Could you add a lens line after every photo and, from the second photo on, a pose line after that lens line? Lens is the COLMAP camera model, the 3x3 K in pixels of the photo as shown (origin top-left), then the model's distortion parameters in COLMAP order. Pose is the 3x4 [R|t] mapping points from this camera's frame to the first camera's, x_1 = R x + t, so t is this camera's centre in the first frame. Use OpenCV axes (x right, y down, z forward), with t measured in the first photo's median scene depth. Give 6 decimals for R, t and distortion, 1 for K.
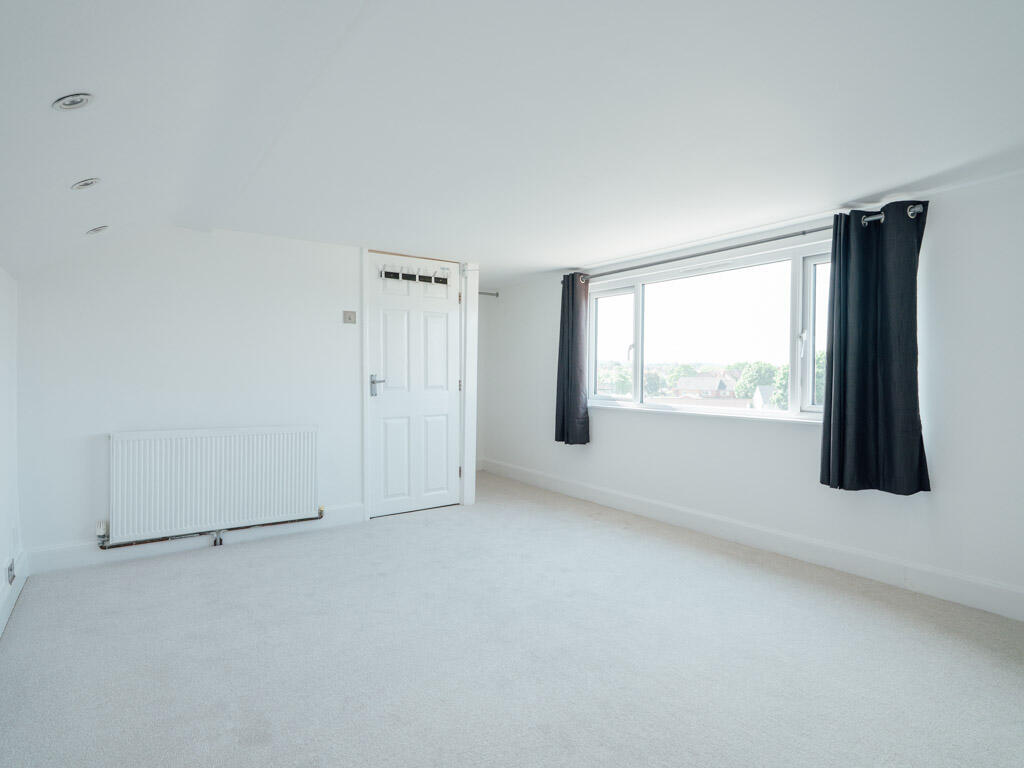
lens RADIAL K [[541.3, 0, 512.0], [0, 541.3, 384.0], [0, 0, 1]] dist [0.000196, -0.000511]
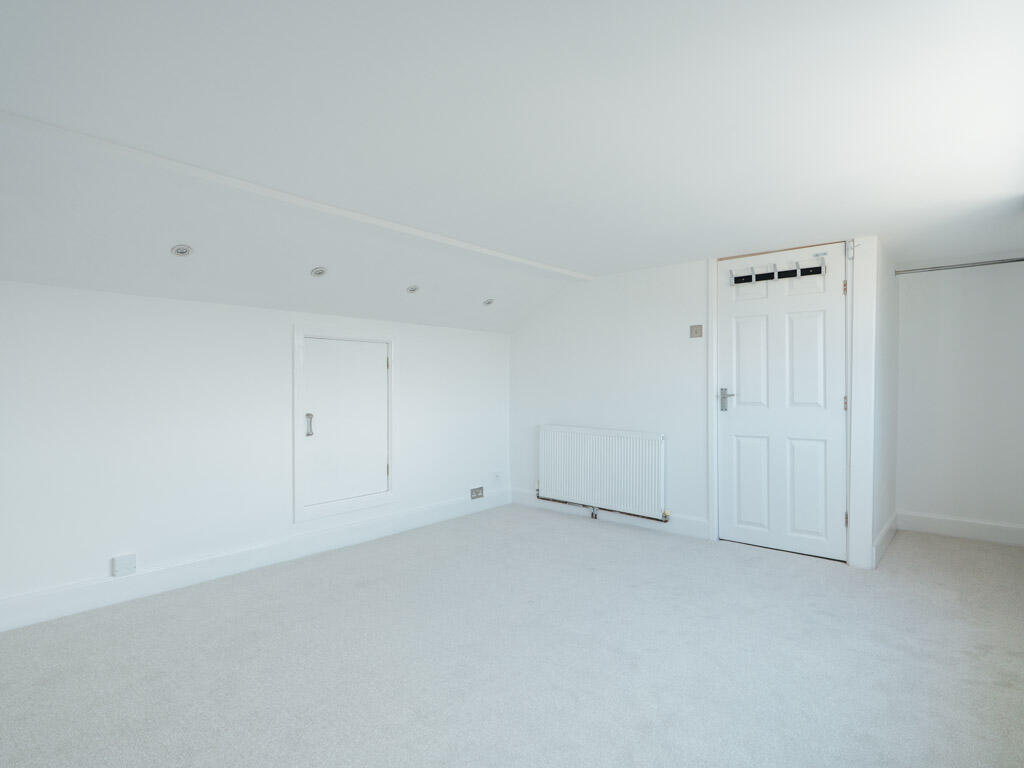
lens RADIAL K [[541.3, 0, 512.0], [0, 541.3, 384.0], [0, 0, 1]] dist [0.000196, -0.000511]
pose [[0.251028, -0.002043, -0.967978, 0.562506], [-0.020042, 0.999772, -0.007307, -0.010227], [0.967772, 0.021235, 0.250930, 0.397667]]
